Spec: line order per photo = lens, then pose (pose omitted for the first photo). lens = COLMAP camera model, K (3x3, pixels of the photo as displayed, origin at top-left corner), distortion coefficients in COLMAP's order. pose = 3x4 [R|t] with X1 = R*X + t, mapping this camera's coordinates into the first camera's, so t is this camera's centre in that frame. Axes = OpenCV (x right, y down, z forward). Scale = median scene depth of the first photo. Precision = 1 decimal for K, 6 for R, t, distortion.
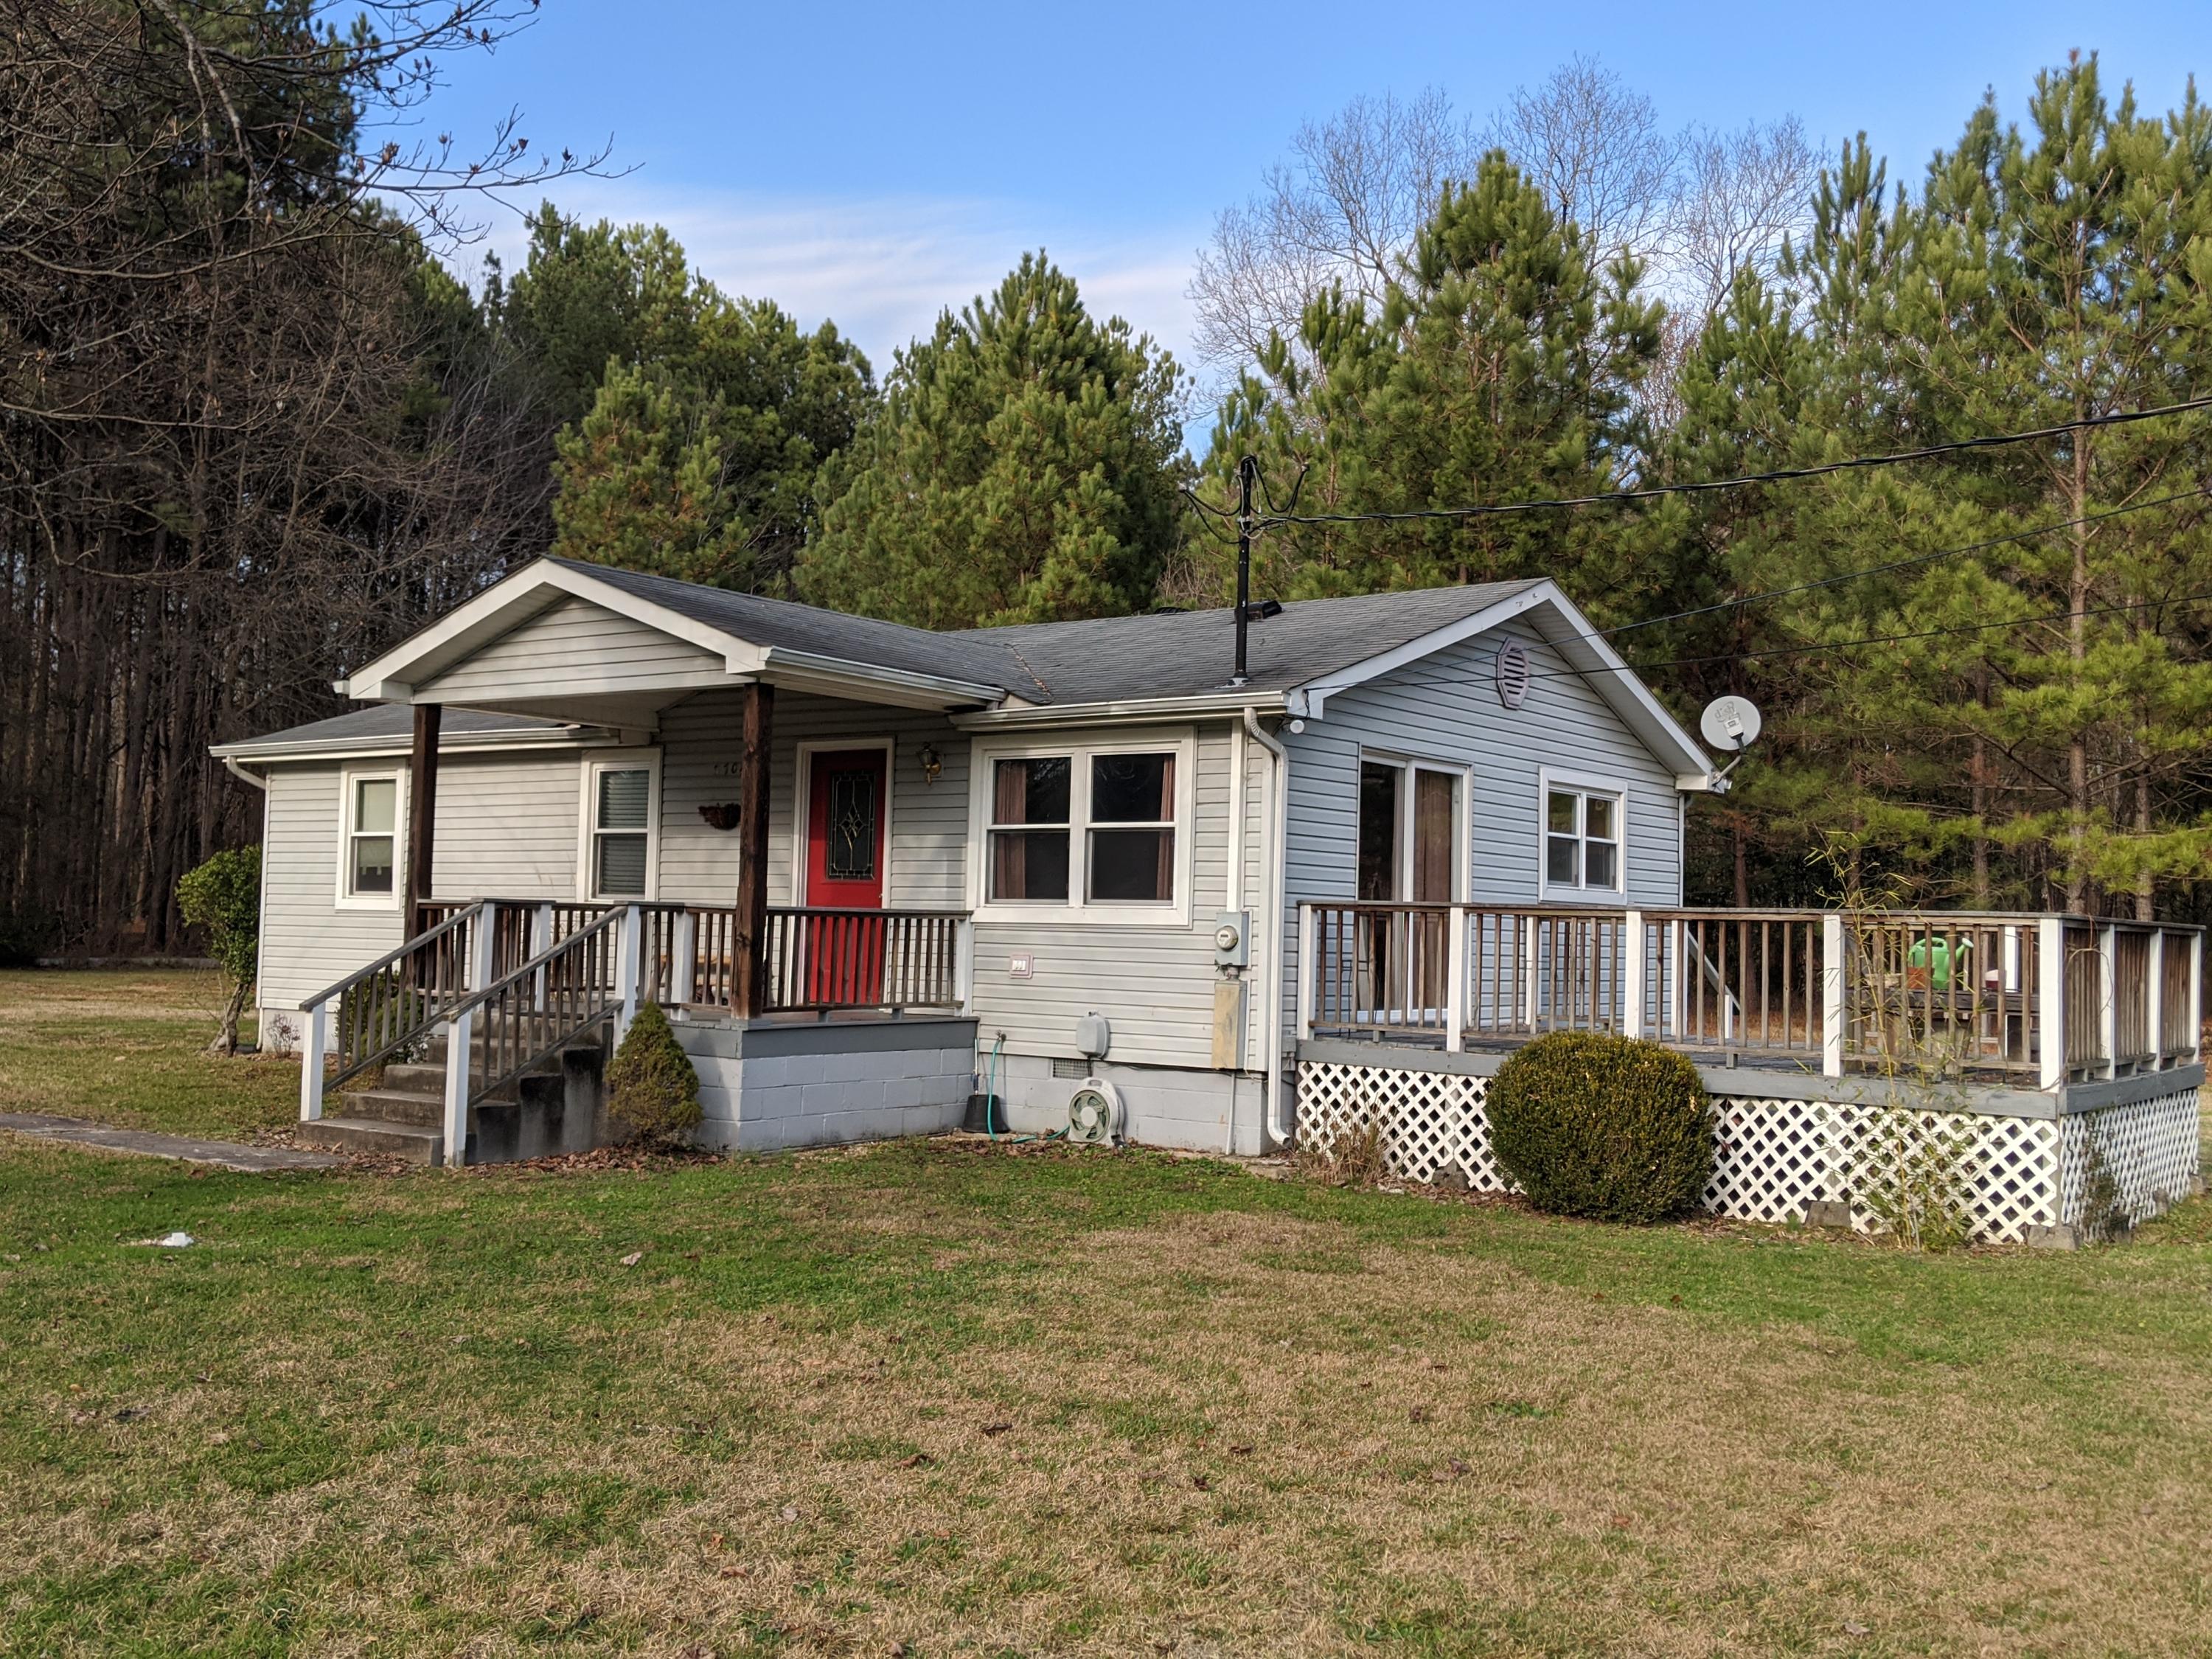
lens RADIAL K [[2156.1, 0, 1106.0], [0, 2156.1, 829.5], [0, 0, 1]] dist [0.159202, -0.445153]
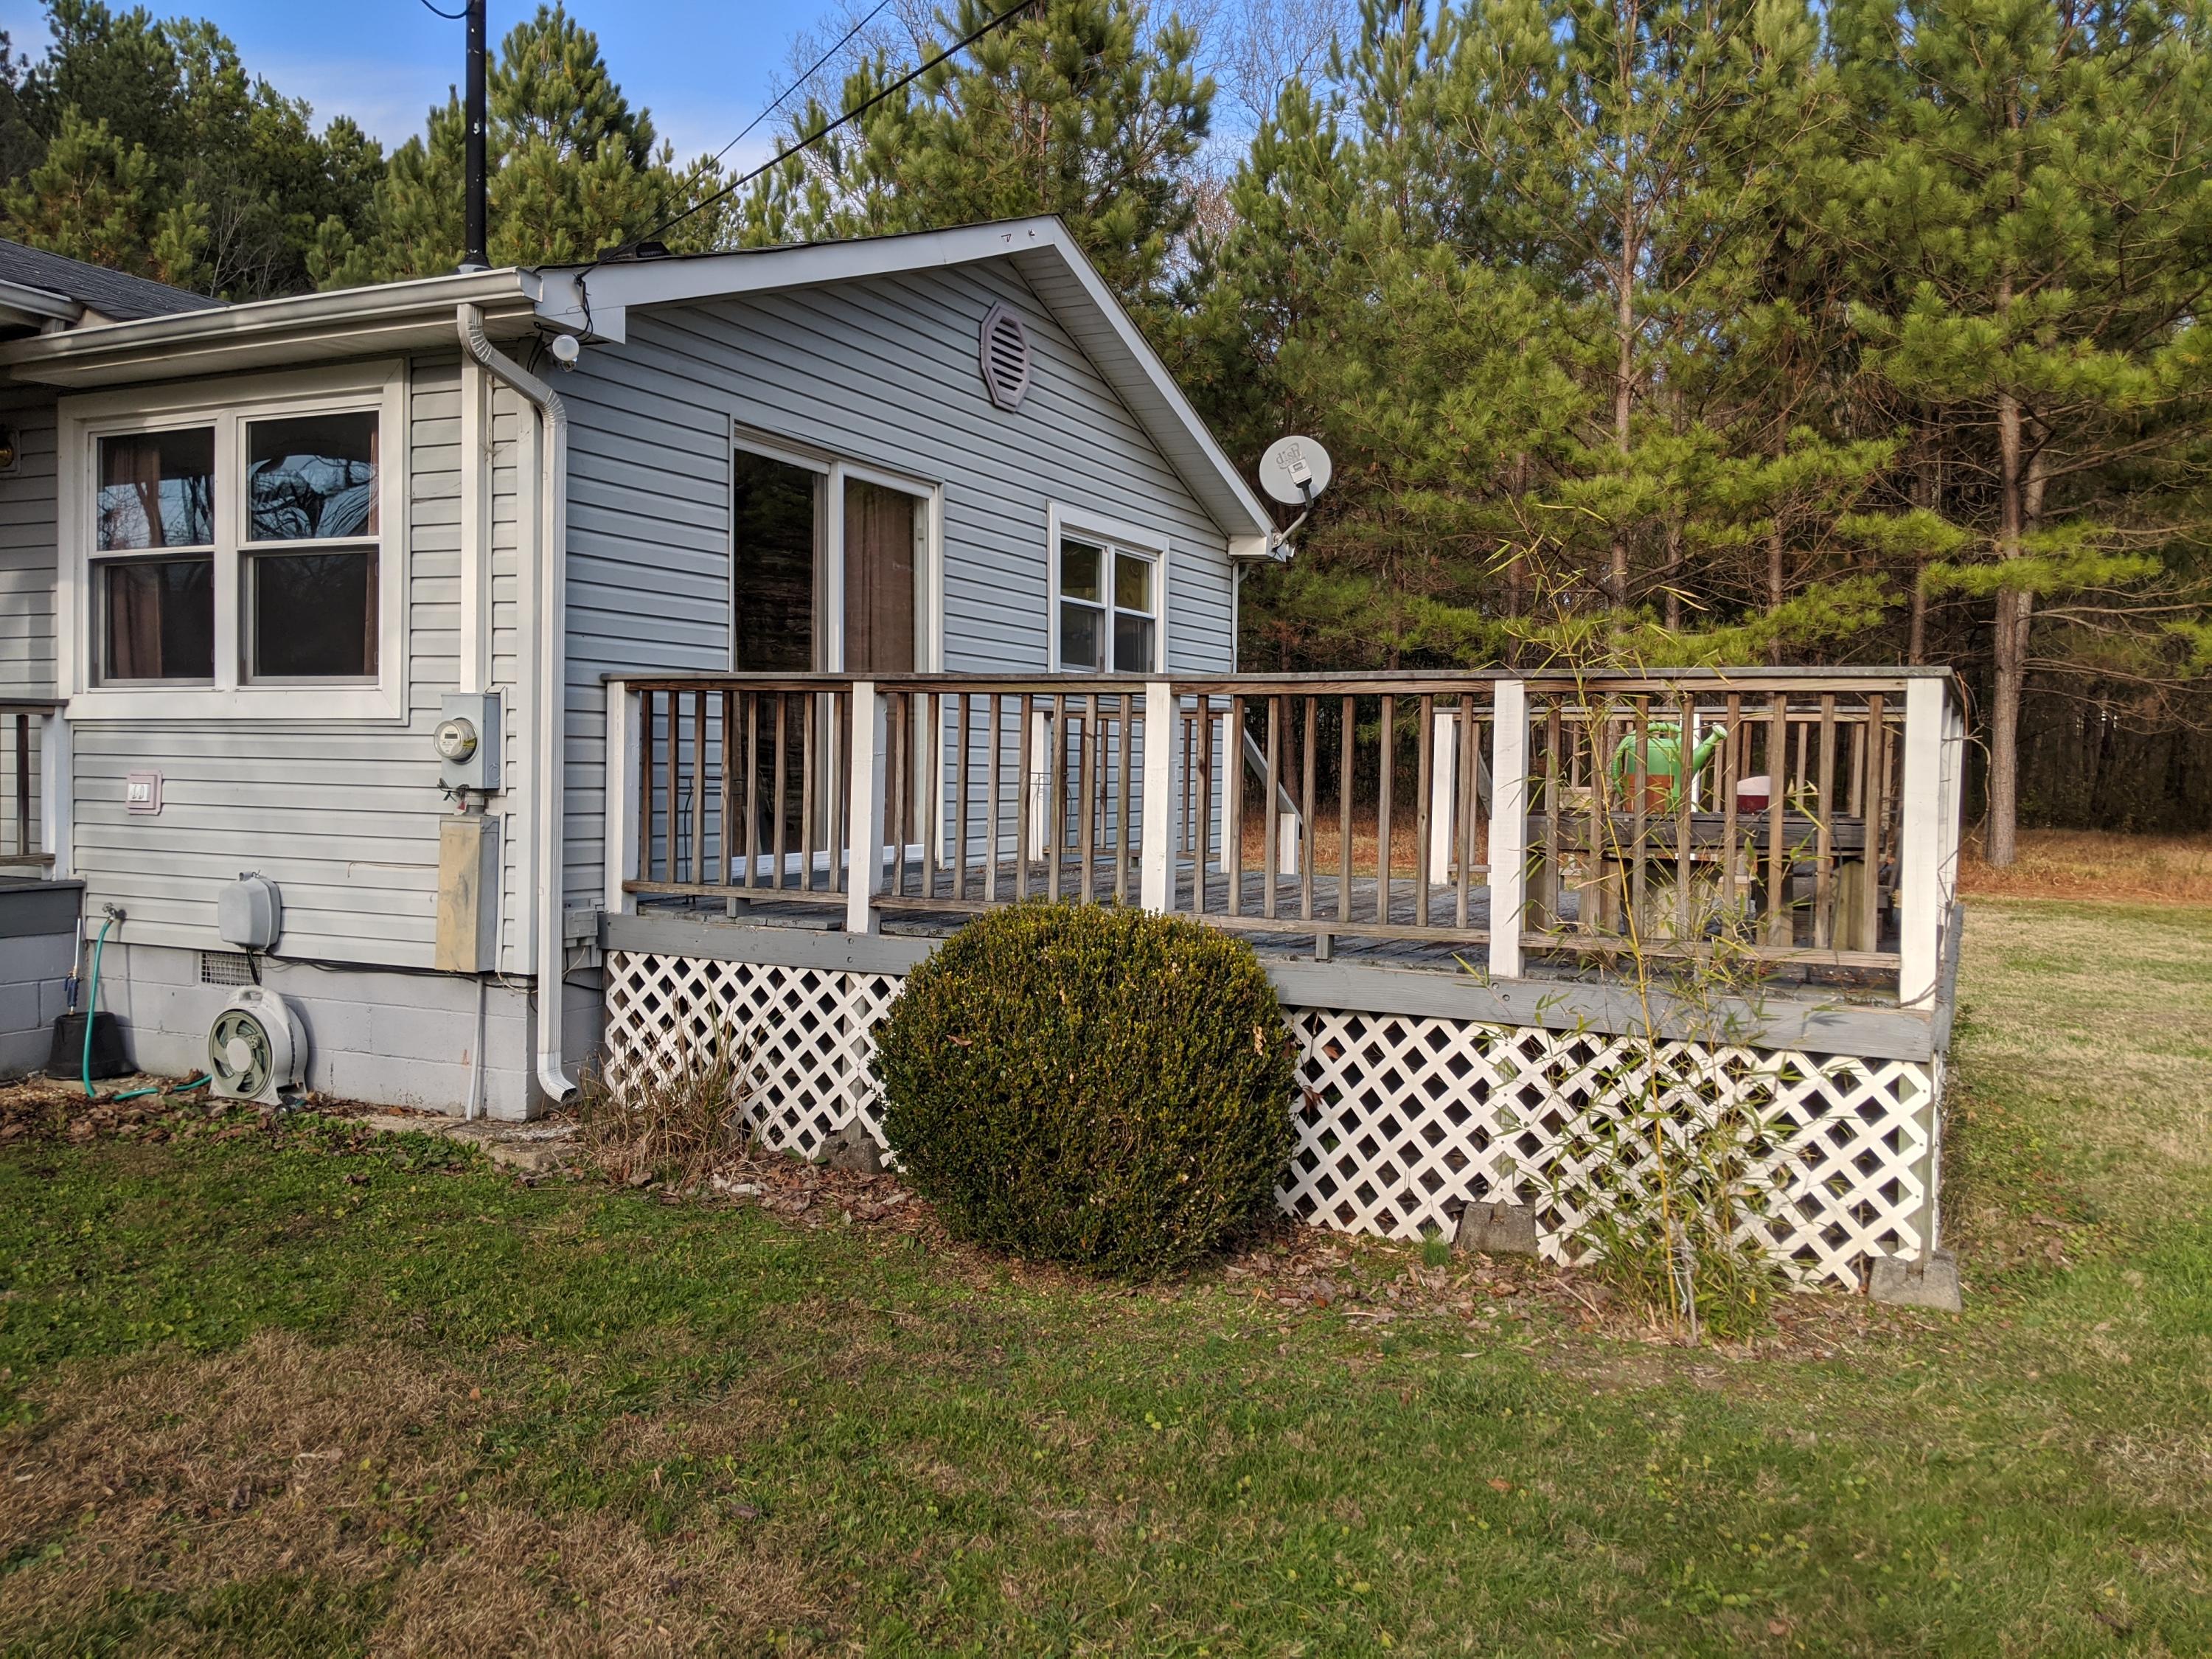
lens RADIAL K [[1808.8, 0, 1106.0], [0, 1808.8, 829.5], [0, 0, 1]] dist [0.023665, -0.006436]
pose [[0.981941, -0.018570, 0.188271, 0.129768], [0.001280, 0.995800, 0.091546, 0.030231], [-0.189181, -0.089652, 0.977841, 0.500291]]
